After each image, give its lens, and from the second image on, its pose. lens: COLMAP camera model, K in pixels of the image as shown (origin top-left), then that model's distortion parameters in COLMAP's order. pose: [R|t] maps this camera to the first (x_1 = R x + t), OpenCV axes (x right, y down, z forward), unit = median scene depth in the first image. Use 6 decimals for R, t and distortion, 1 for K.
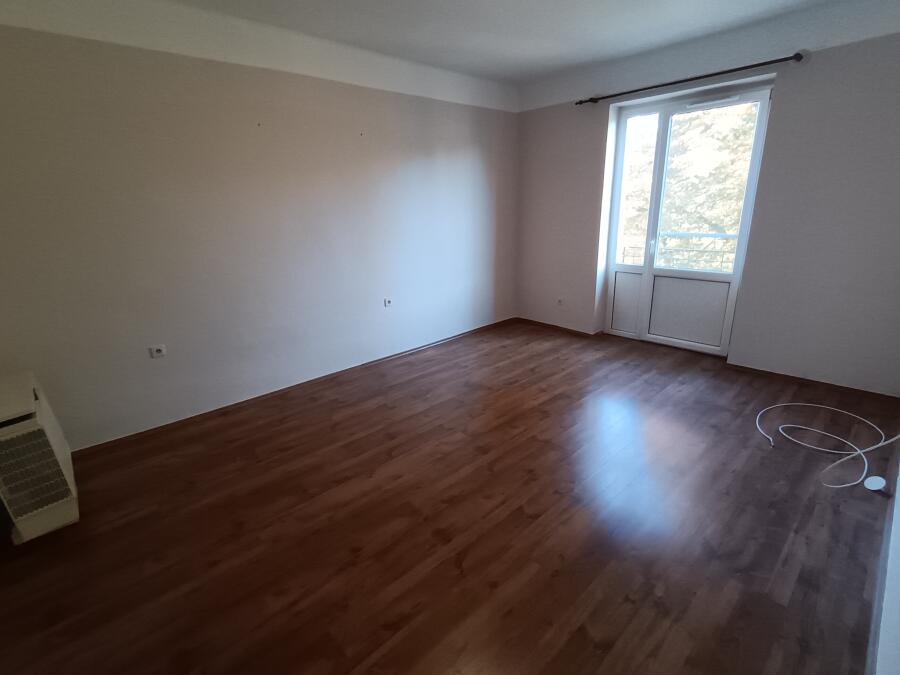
lens RADIAL K [[426.9, 0, 457.9], [0, 426.9, 336.0], [0, 0, 1]] dist [-0.001285, -0.002510]
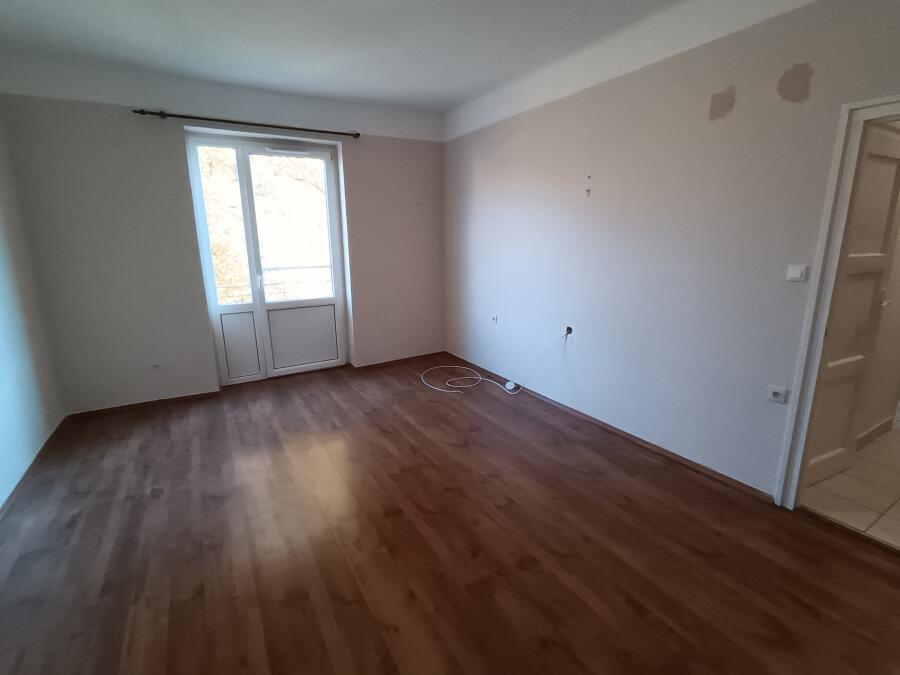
lens RADIAL K [[426.9, 0, 456.1], [0, 426.9, 334.8], [0, 0, 1]] dist [-0.001285, -0.002510]
pose [[0.209339, -0.196358, 0.957925, -0.435496], [0.294939, 0.946686, 0.129600, -0.093788], [-0.932303, 0.255399, 0.256092, 0.377134]]
